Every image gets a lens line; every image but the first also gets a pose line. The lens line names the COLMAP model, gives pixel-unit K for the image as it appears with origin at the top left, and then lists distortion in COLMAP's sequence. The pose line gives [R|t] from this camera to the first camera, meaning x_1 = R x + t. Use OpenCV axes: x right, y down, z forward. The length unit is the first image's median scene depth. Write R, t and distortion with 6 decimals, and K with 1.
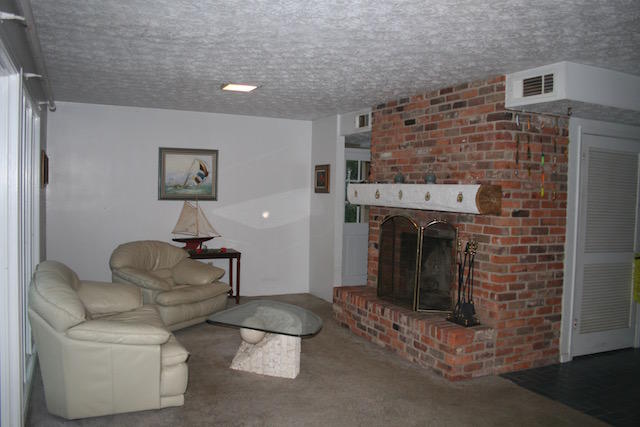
lens RADIAL K [[534.0, 0, 318.8], [0, 534.0, 211.0], [0, 0, 1]] dist [-0.138068, 0.103716]
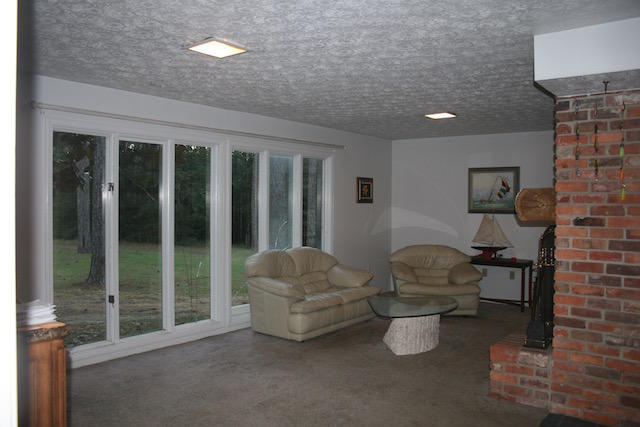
lens RADIAL K [[534.0, 0, 320.3], [0, 534.0, 211.4], [0, 0, 1]] dist [-0.138068, 0.103716]
pose [[0.437878, -0.006823, -0.899008, 0.903333], [-0.032266, 0.999208, -0.023300, 0.020412], [0.898455, 0.039210, 0.437311, 0.278160]]
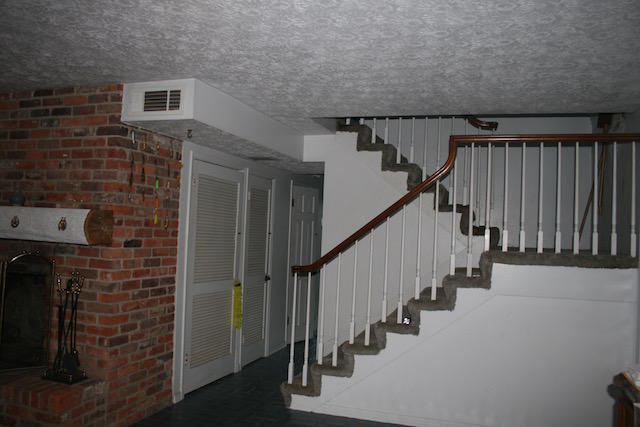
lens RADIAL K [[534.0, 0, 321.6], [0, 534.0, 209.8], [0, 0, 1]] dist [-0.138068, 0.103716]
pose [[0.698151, 0.031194, 0.715271, -0.024569], [0.003375, 0.998896, -0.046857, -0.008915], [-0.715942, 0.035127, 0.697275, 0.156486]]
